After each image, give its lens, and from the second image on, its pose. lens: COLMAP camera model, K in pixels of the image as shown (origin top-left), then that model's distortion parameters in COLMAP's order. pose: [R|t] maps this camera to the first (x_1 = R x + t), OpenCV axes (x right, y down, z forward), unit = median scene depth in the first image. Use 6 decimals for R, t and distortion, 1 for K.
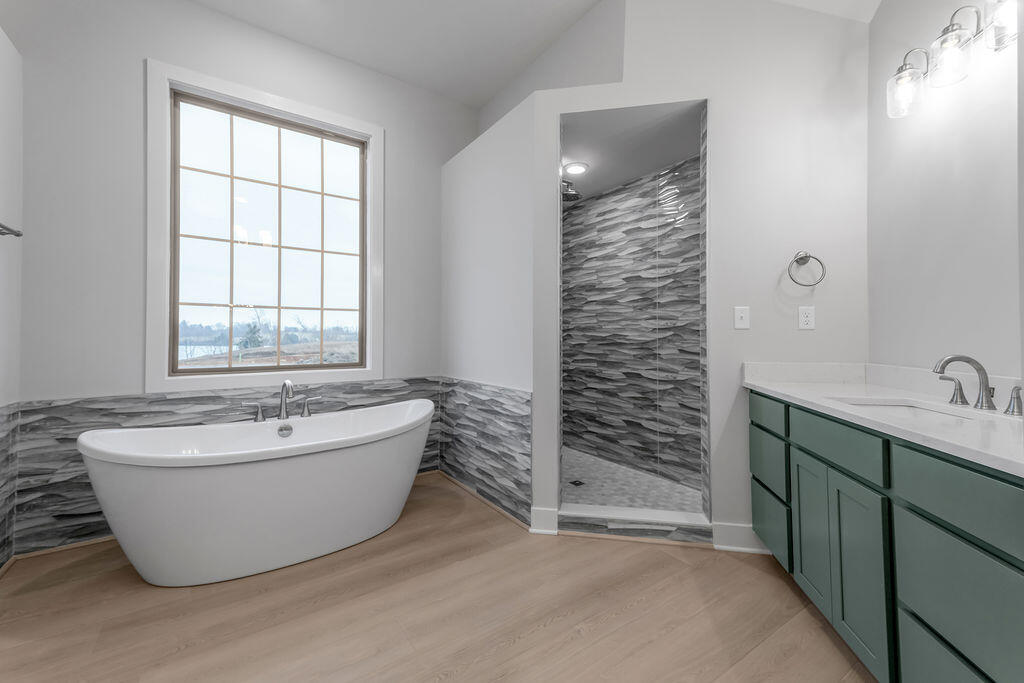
lens RADIAL K [[426.5, 0, 528.7], [0, 426.5, 328.7], [0, 0, 1]] dist [0.017616, -0.000510]
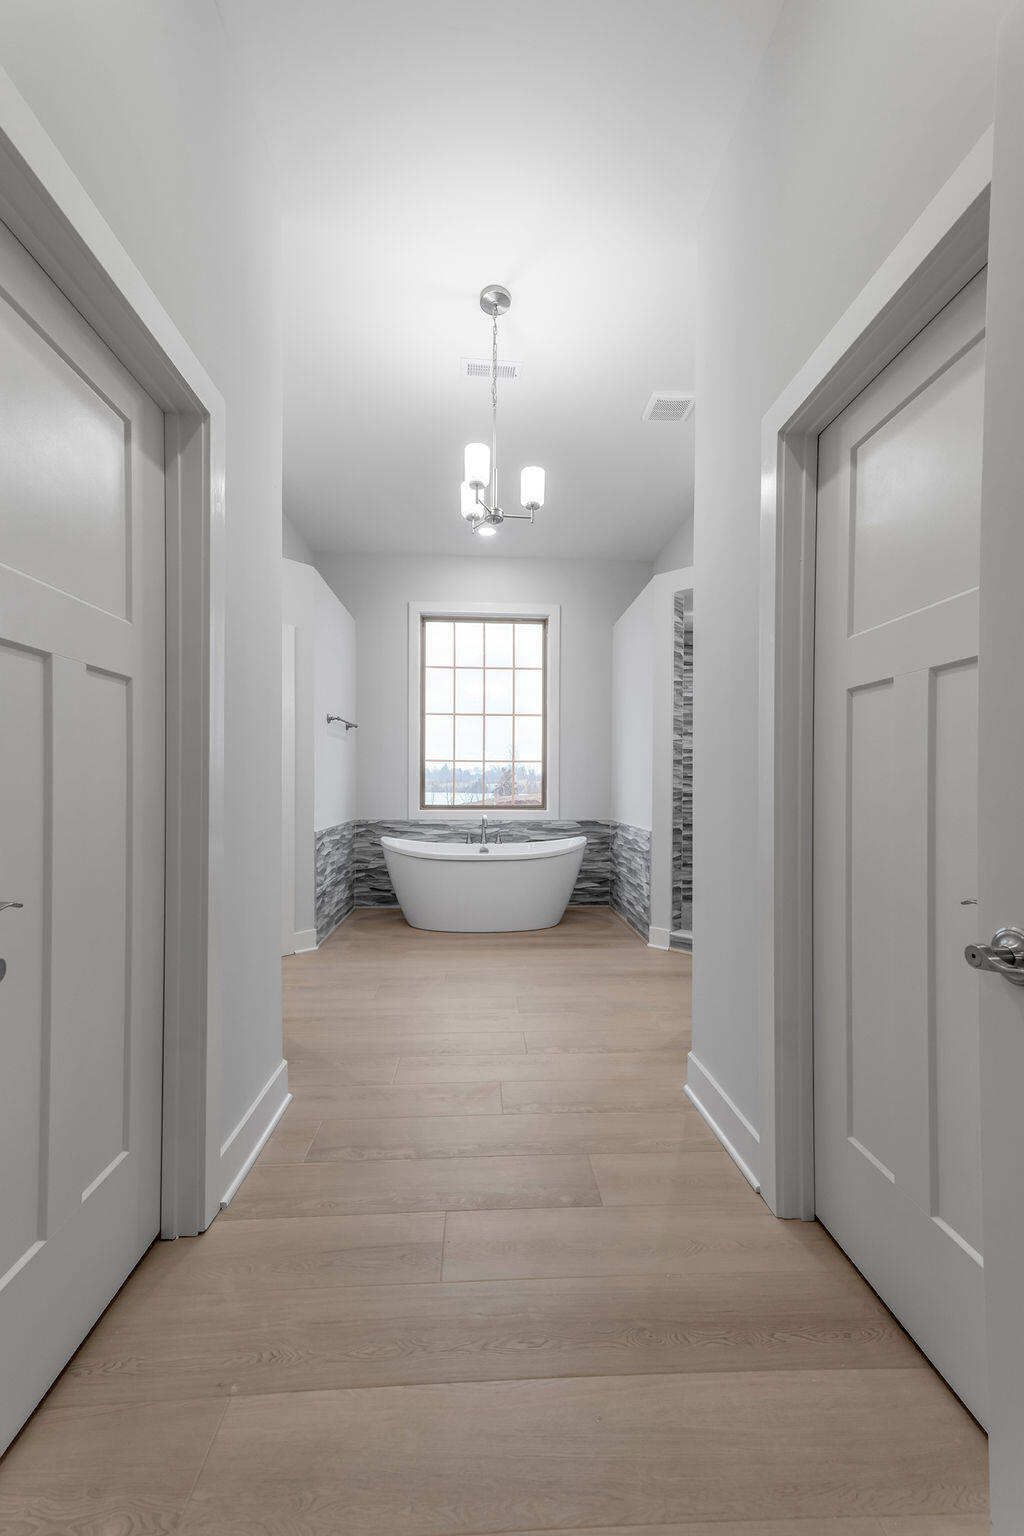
lens RADIAL K [[639.8, 0, 520.1], [0, 639.8, 780.7], [0, 0, 1]] dist [0.017616, -0.000510]
pose [[0.849919, 0.002744, -0.526906, 0.601819], [0.005124, 0.999896, 0.013474, -0.017416], [0.526888, -0.014152, 0.849817, -0.670526]]
